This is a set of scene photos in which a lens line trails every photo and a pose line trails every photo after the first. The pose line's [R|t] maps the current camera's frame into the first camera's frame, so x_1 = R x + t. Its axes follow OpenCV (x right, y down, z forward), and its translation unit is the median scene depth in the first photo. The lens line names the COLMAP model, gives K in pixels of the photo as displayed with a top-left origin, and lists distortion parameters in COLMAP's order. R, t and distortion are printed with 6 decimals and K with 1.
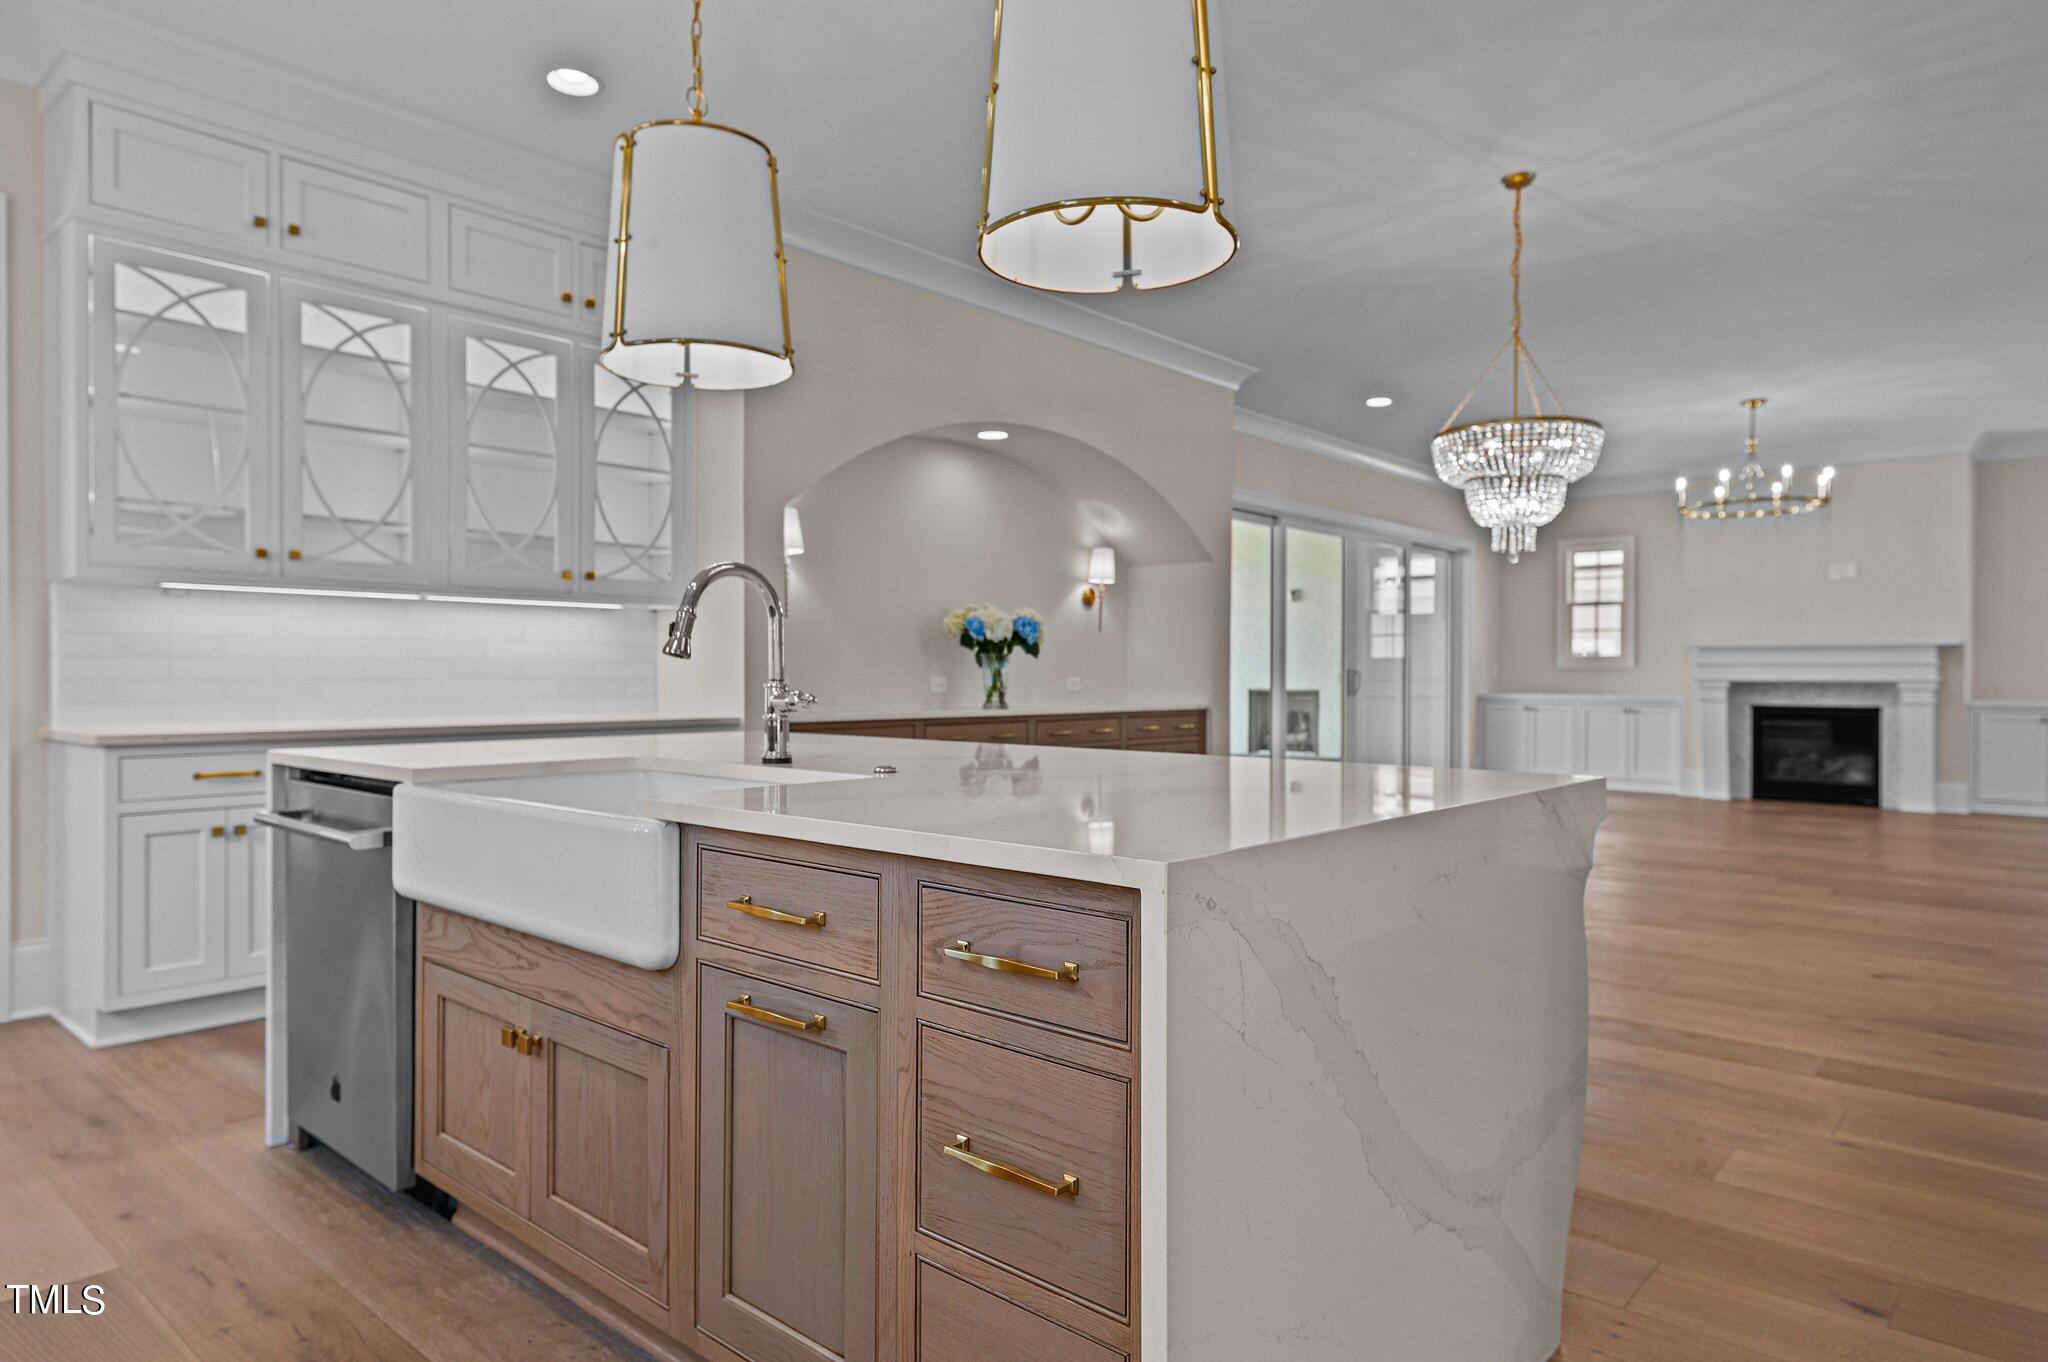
lens RADIAL K [[1252.8, 0, 1024.3], [0, 1252.8, 683.1], [0, 0, 1]] dist [0.003984, 0.001019]
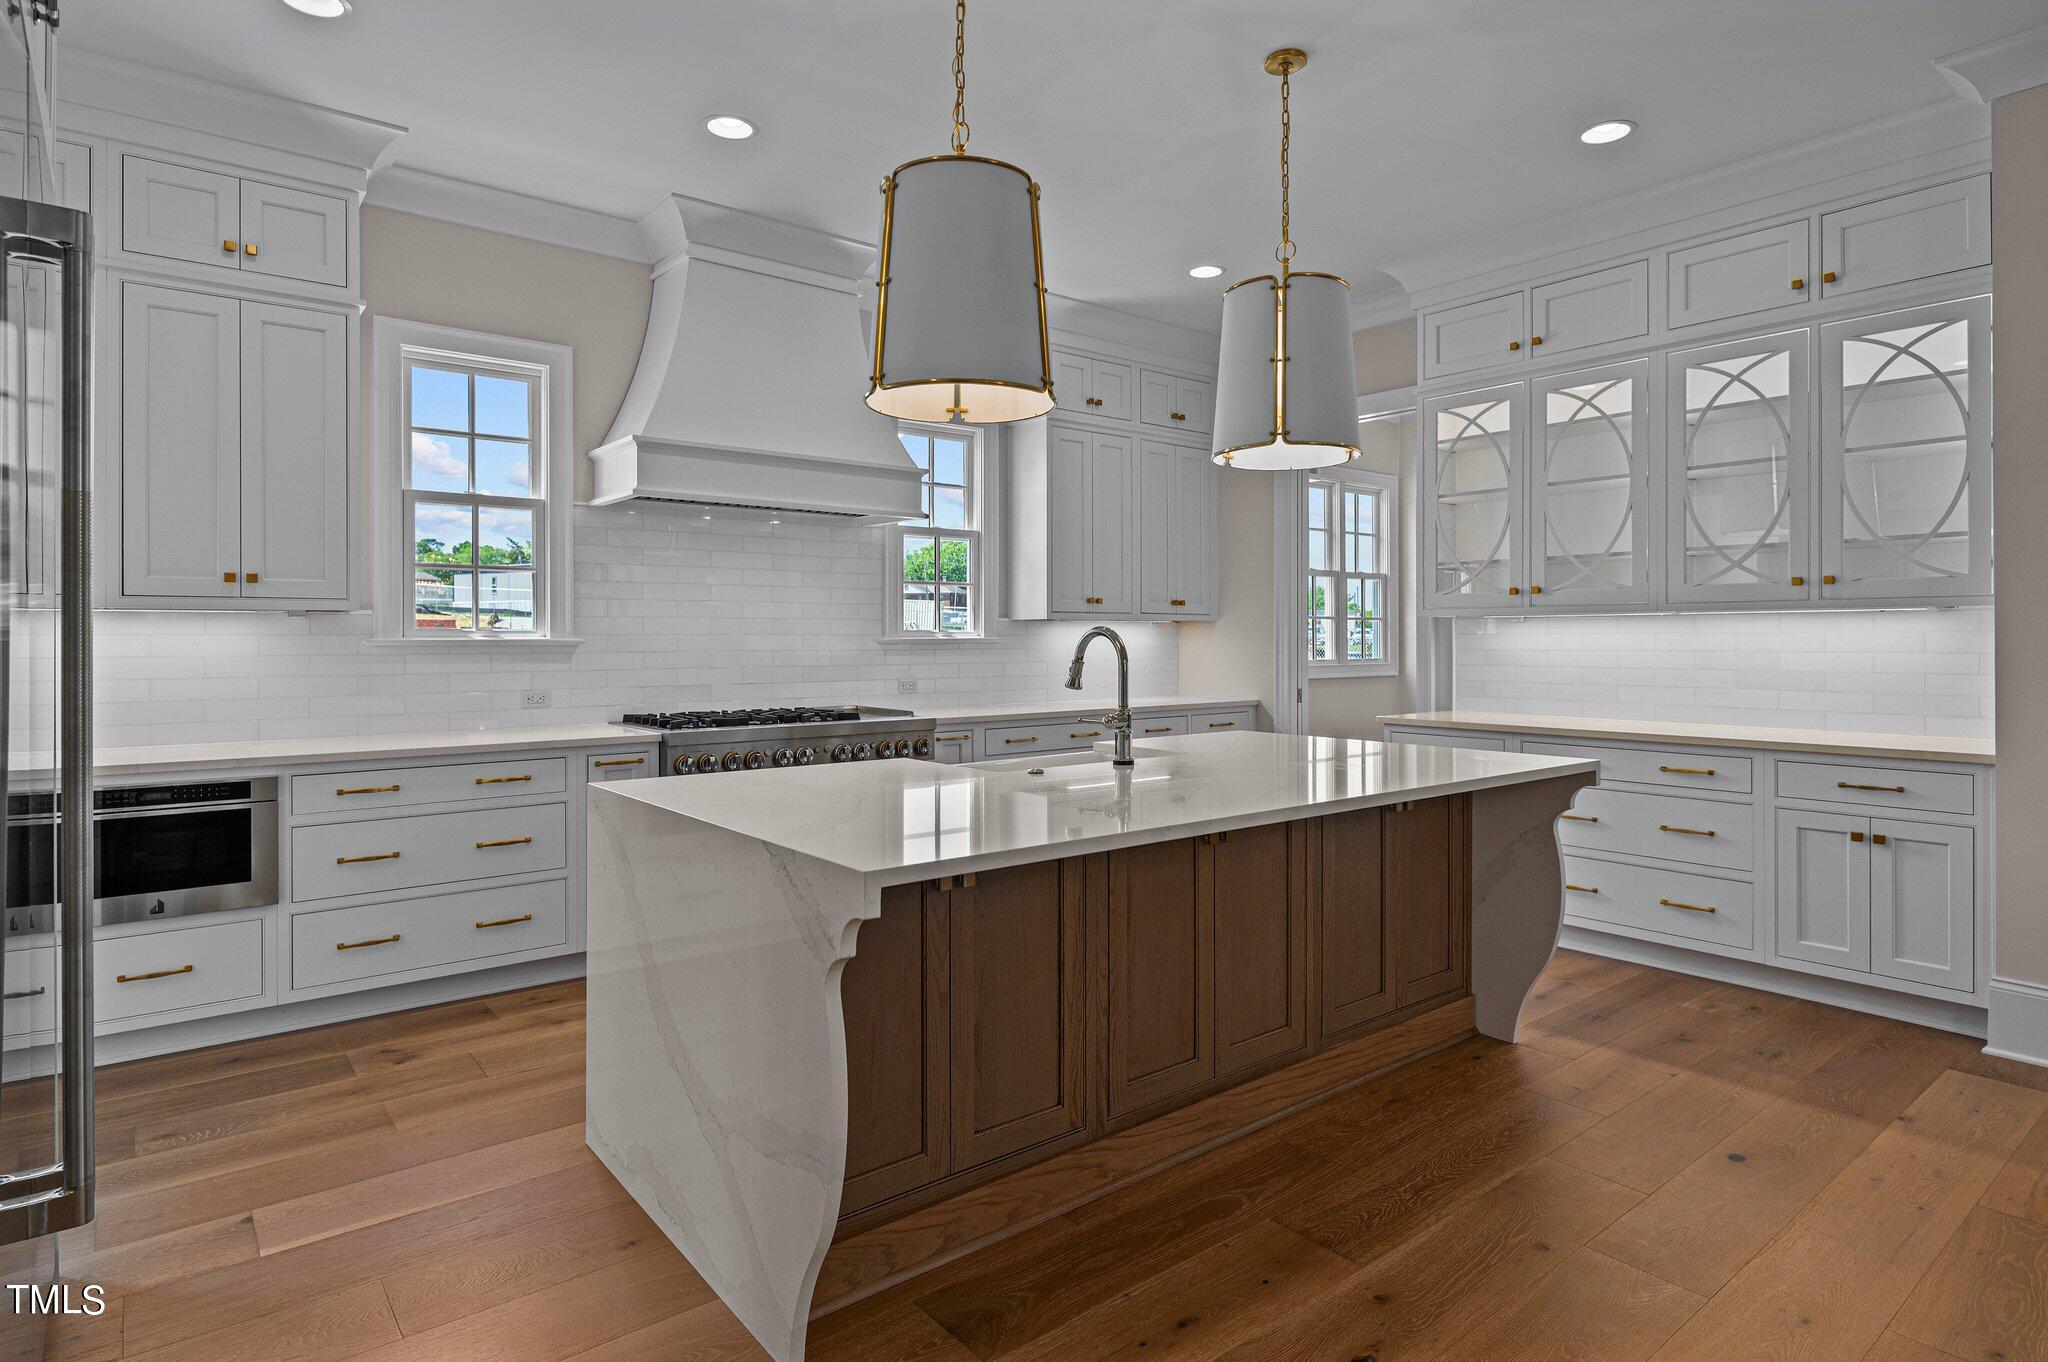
lens RADIAL K [[1060.7, 0, 1028.4], [0, 1060.7, 674.9], [0, 0, 1]] dist [-0.004131, -0.000222]
pose [[-0.161897, -0.003322, -0.986802, 0.520982], [-0.034684, 0.999396, 0.002325, 0.001153], [0.986198, 0.034602, -0.161915, 0.593980]]
